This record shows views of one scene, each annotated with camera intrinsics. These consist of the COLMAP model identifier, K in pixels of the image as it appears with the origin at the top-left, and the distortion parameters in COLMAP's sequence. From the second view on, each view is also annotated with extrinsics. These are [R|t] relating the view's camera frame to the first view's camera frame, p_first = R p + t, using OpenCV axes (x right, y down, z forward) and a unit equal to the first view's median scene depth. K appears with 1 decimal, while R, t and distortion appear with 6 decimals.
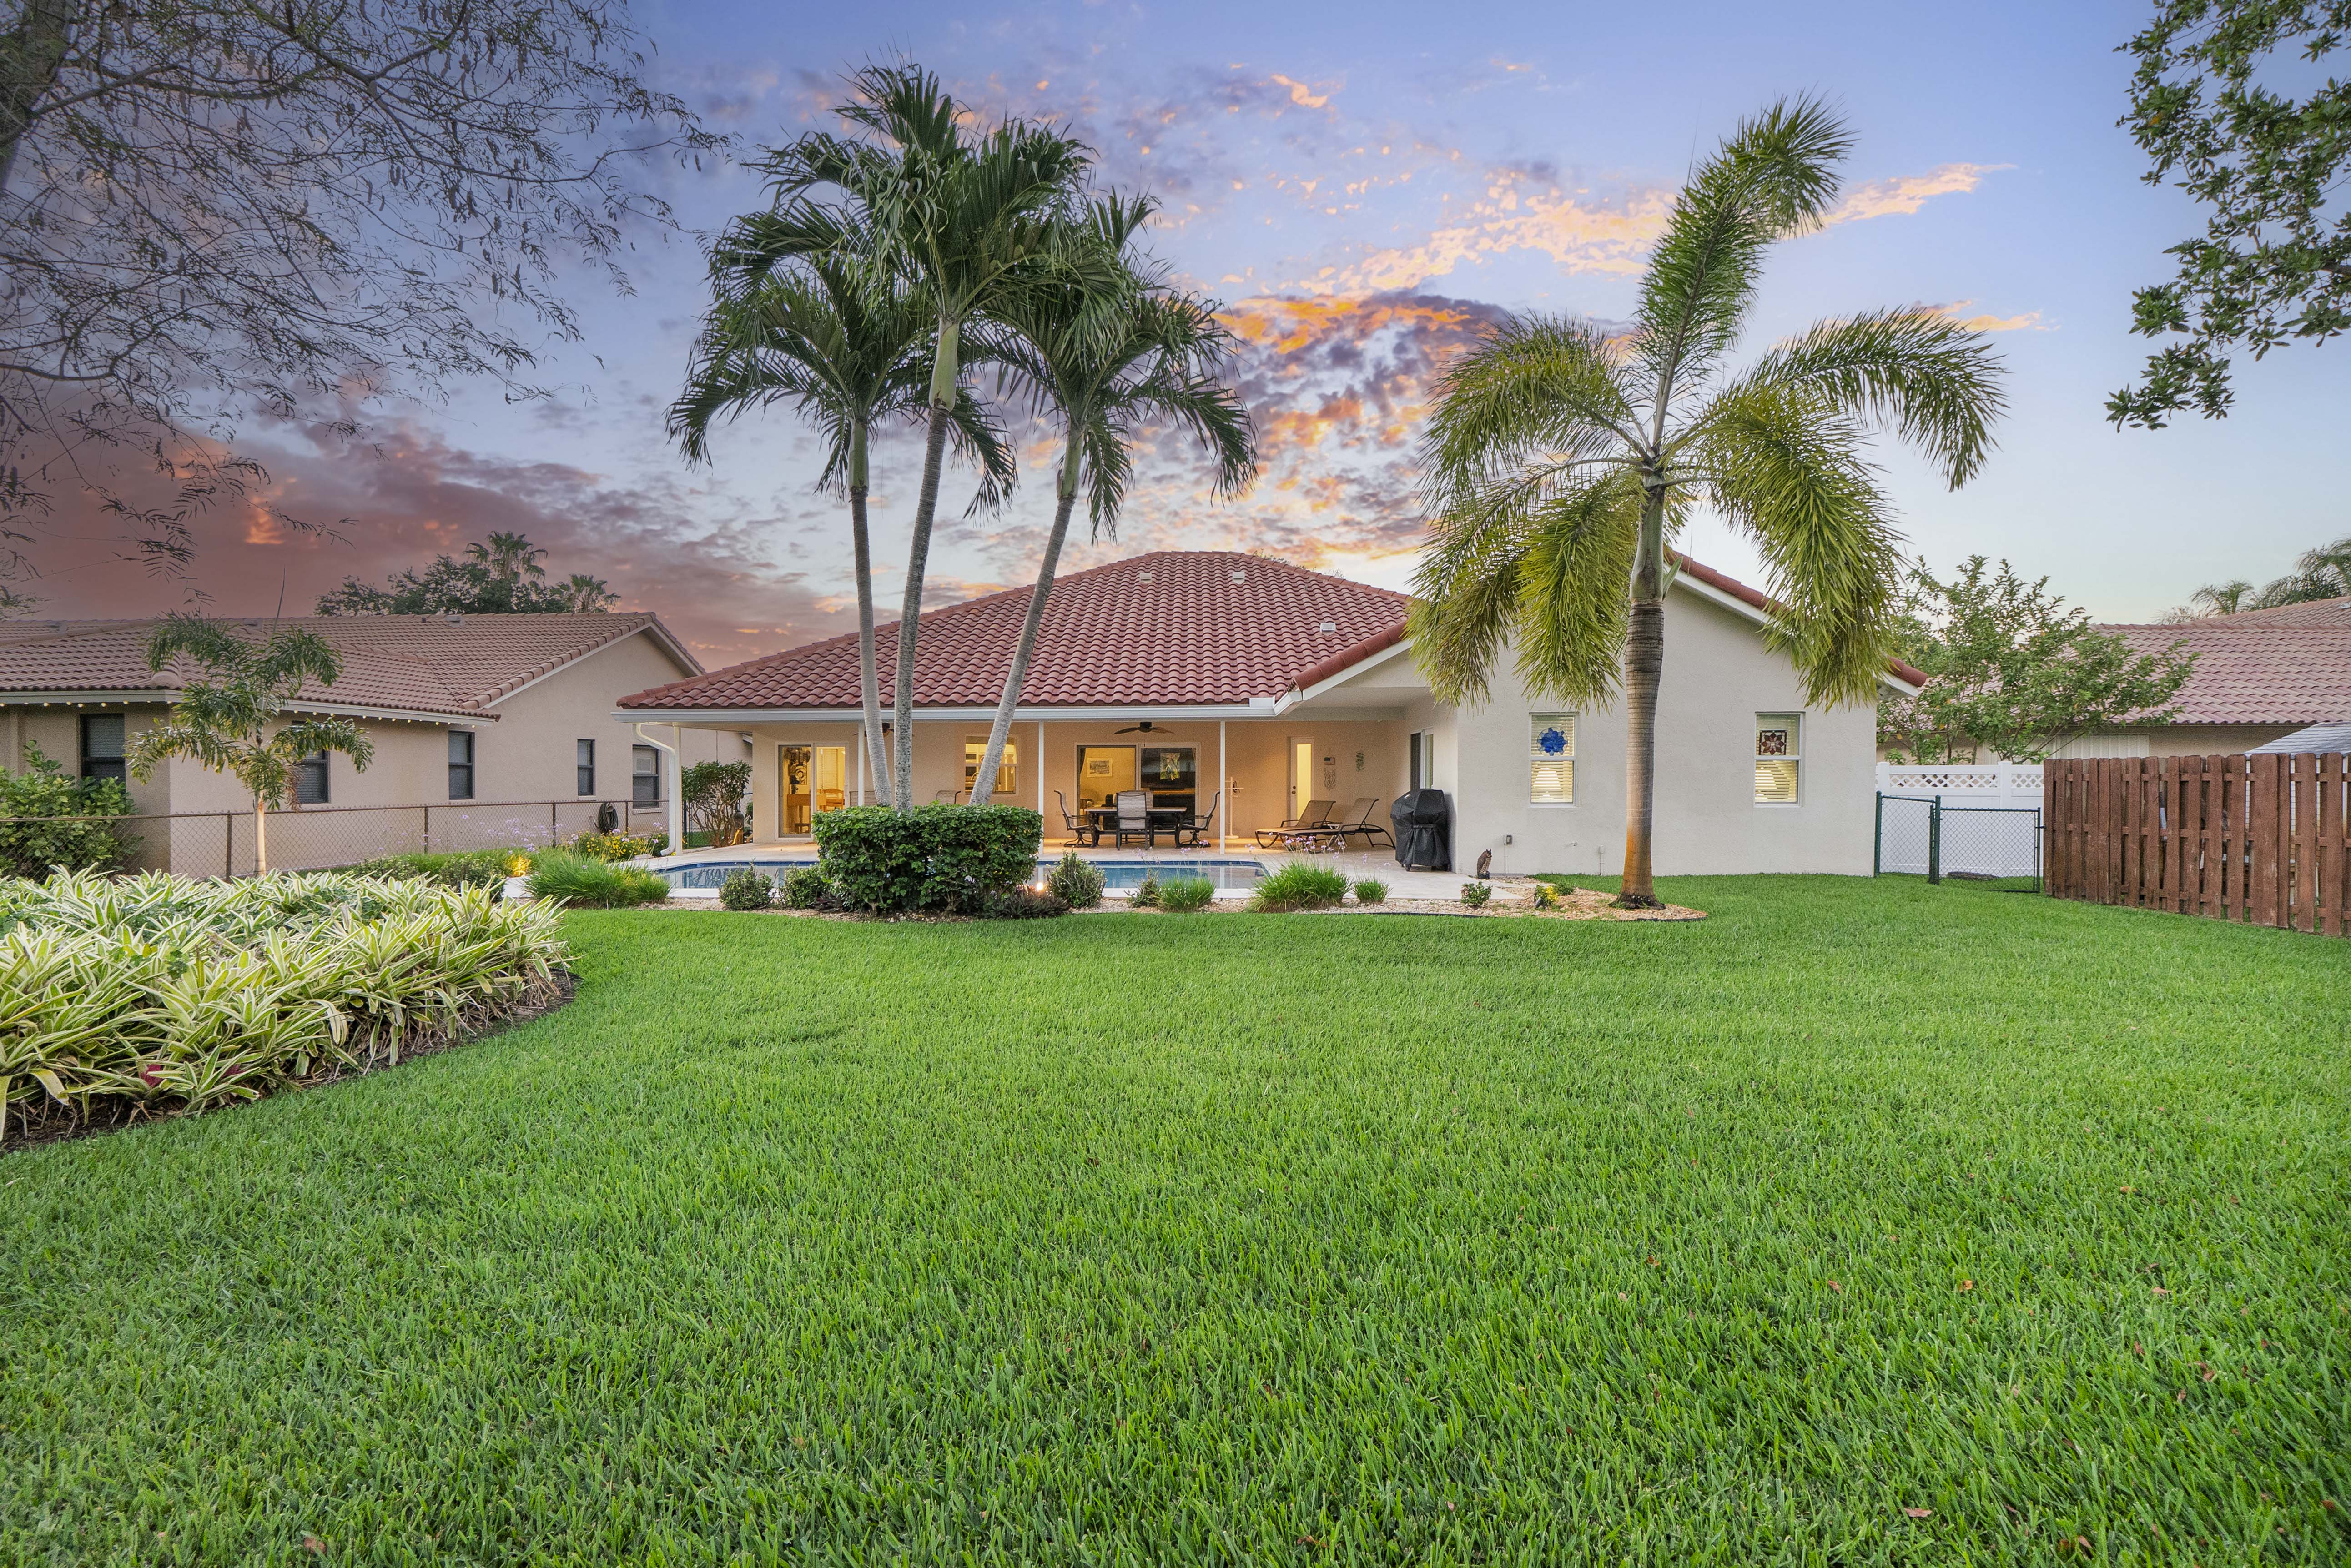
lens RADIAL K [[1055.3, 0, 1175.5], [0, 1055.3, 784.0], [0, 0, 1]] dist [-0.001902, 0.000311]
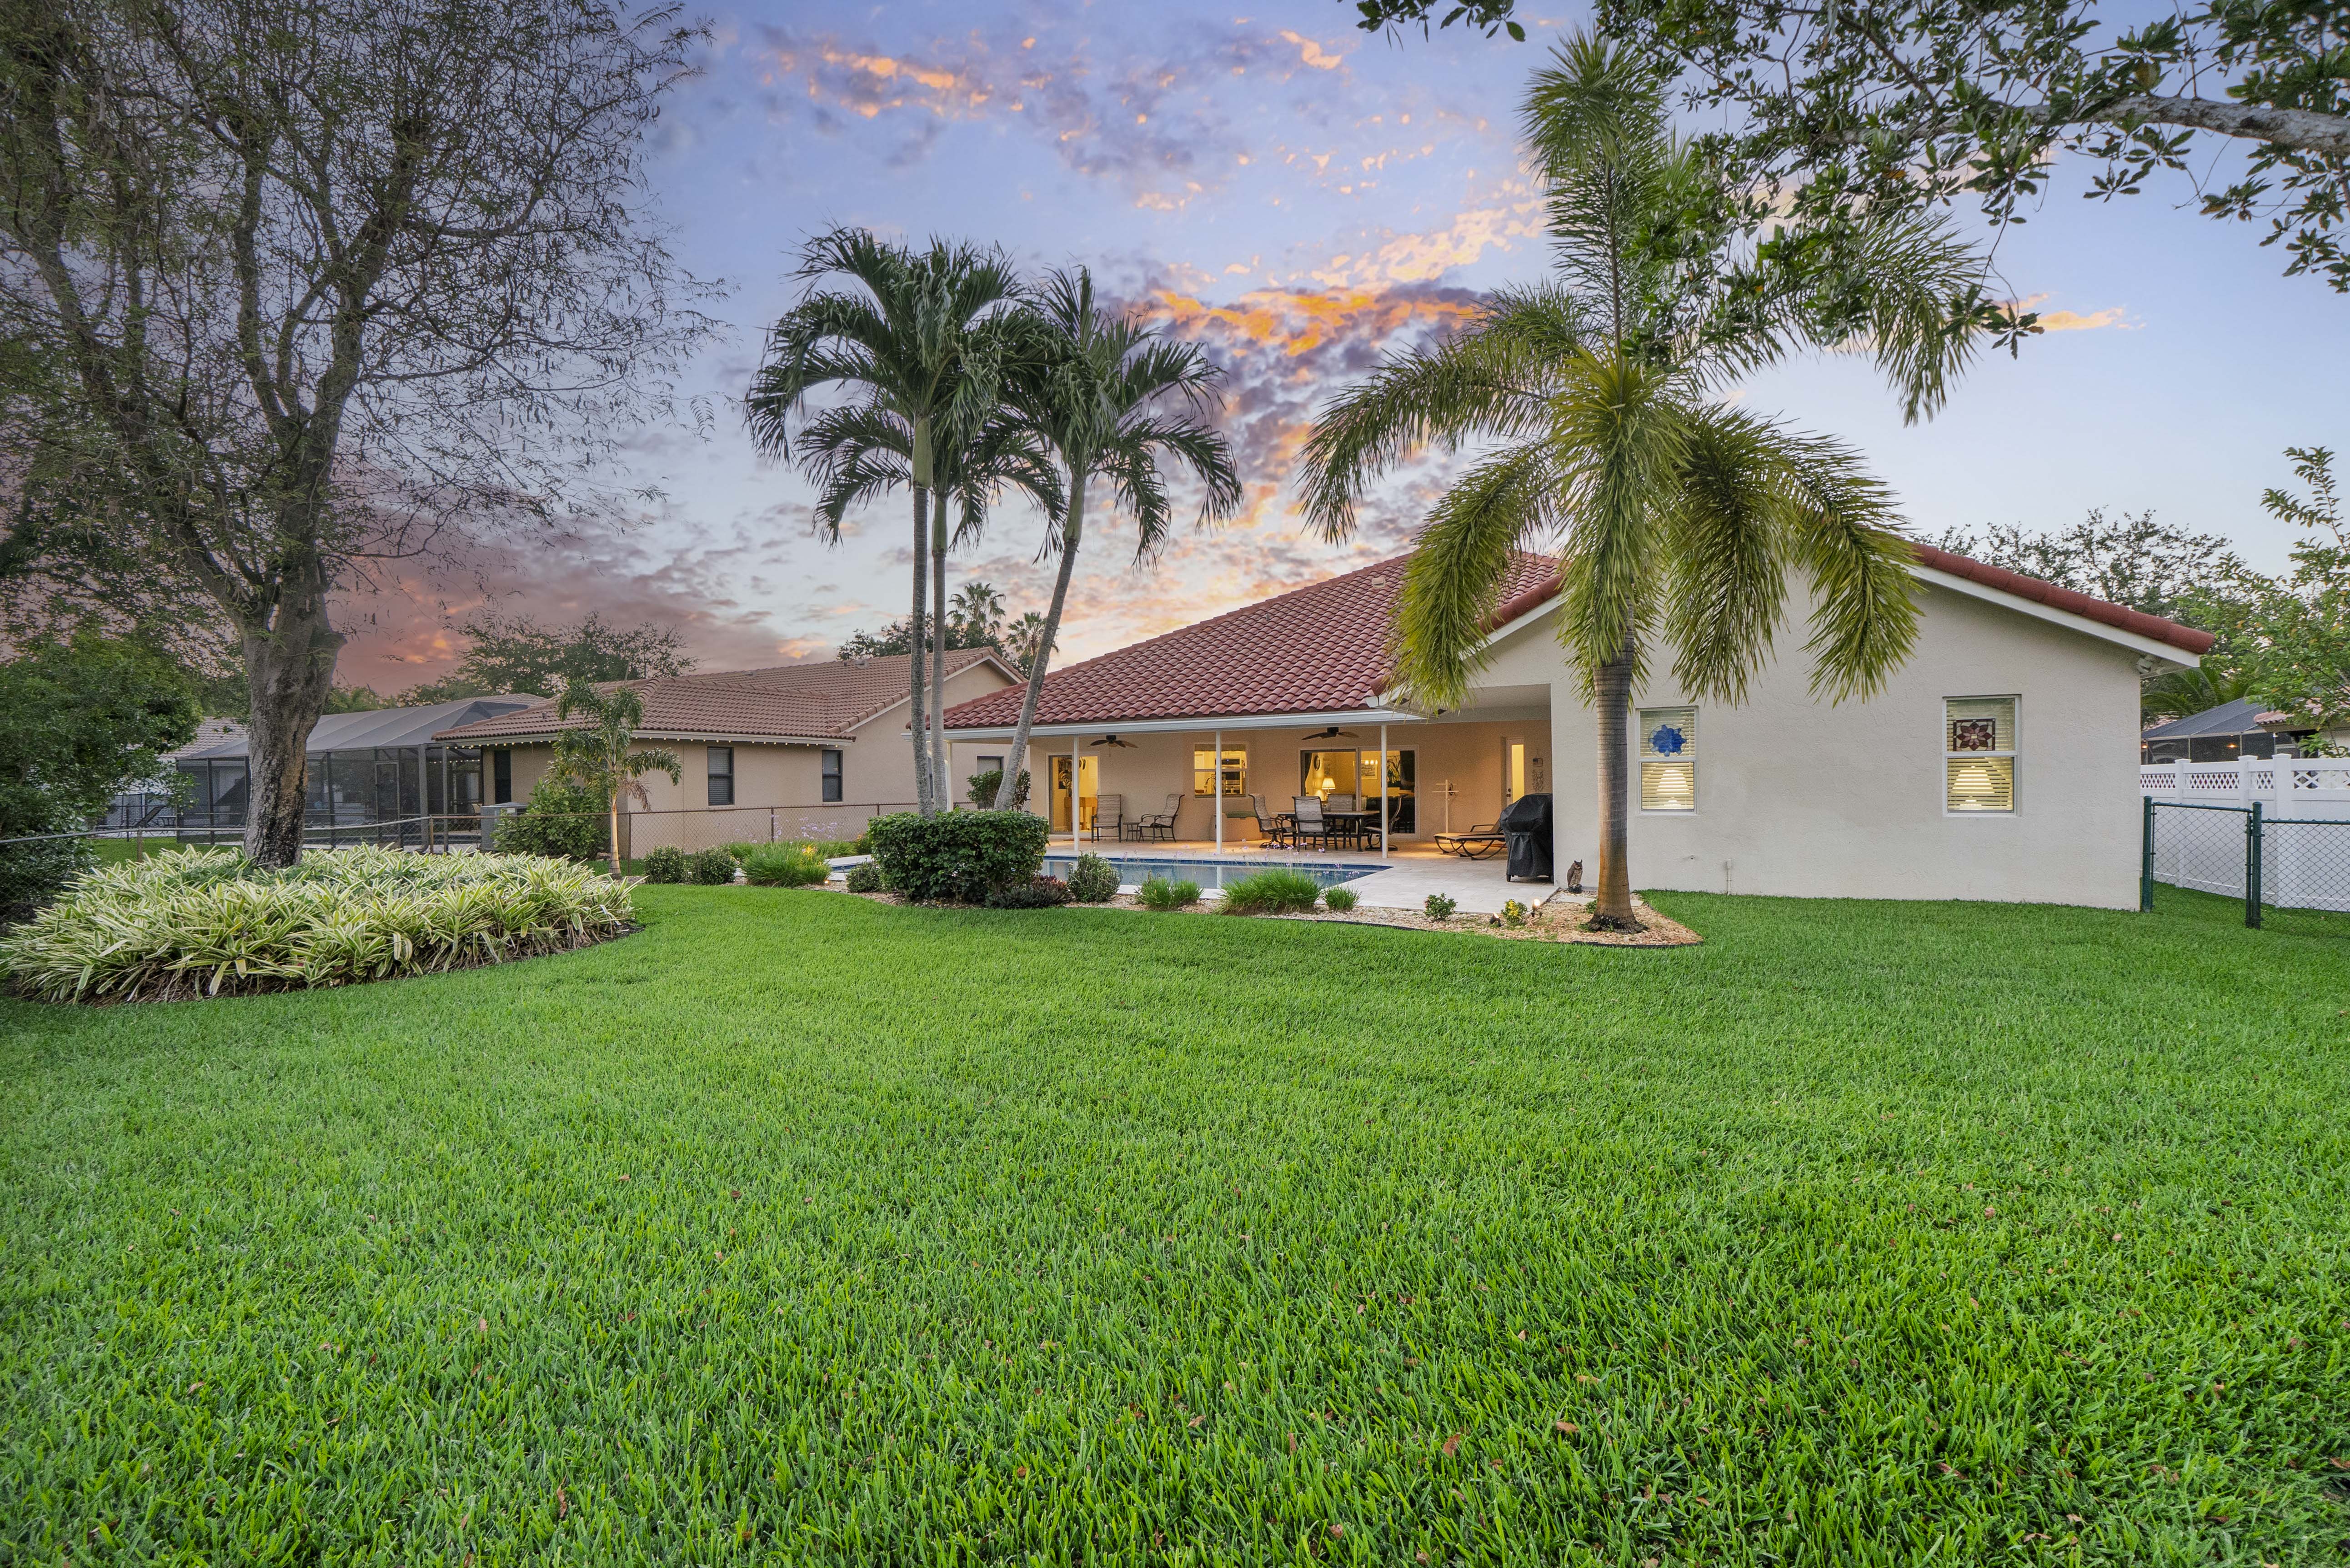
lens RADIAL K [[1038.5, 0, 1172.3], [0, 1038.5, 787.6], [0, 0, 1]] dist [-0.003405, -0.000184]
pose [[0.894925, -0.004303, -0.446197, 0.376011], [0.006715, 0.999970, 0.003825, -0.006527], [0.446167, -0.006419, 0.894927, 0.038261]]
